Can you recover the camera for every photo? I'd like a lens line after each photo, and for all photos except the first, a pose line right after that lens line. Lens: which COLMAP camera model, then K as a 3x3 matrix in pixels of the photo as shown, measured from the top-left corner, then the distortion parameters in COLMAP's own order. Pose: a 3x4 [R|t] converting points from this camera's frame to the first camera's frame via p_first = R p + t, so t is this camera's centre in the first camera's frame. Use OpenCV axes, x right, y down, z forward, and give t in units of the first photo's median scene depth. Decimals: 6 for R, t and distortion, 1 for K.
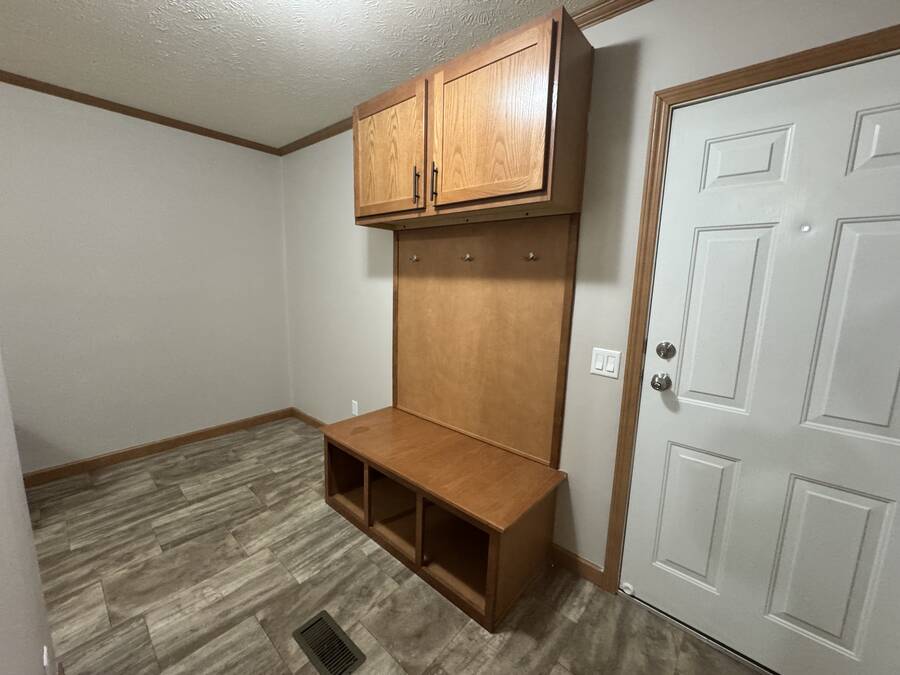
lens RADIAL K [[357.3, 0, 464.1], [0, 357.3, 337.3], [0, 0, 1]] dist [-0.000114, -0.000072]
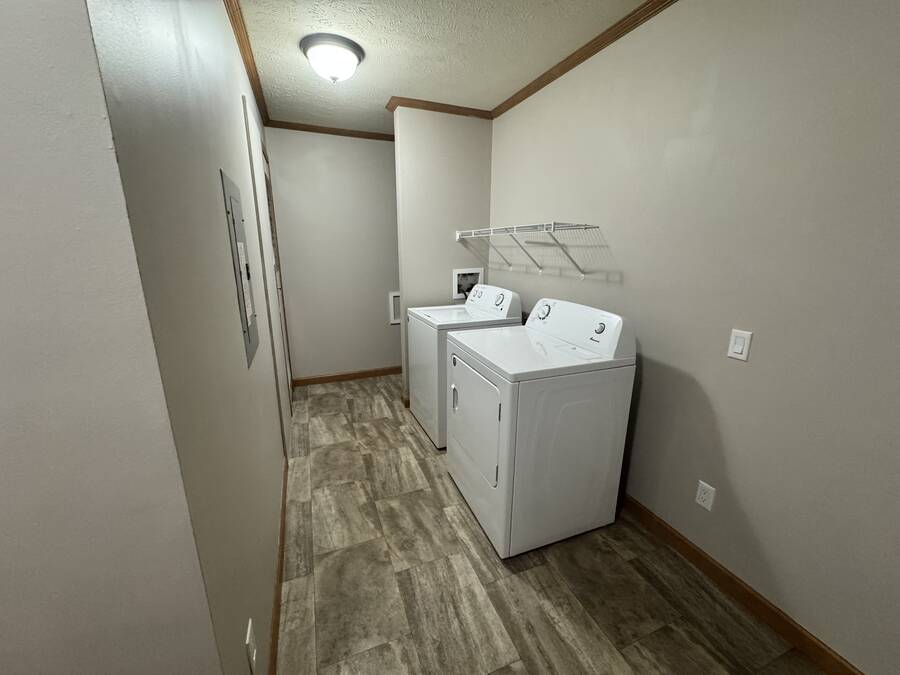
lens RADIAL K [[357.3, 0, 464.1], [0, 357.3, 337.3], [0, 0, 1]] dist [-0.000114, -0.000072]
pose [[-0.449733, 0.203405, -0.869694, 0.107735], [-0.189632, 0.929778, 0.315519, -0.304042], [0.872800, 0.306821, -0.379580, 1.427265]]
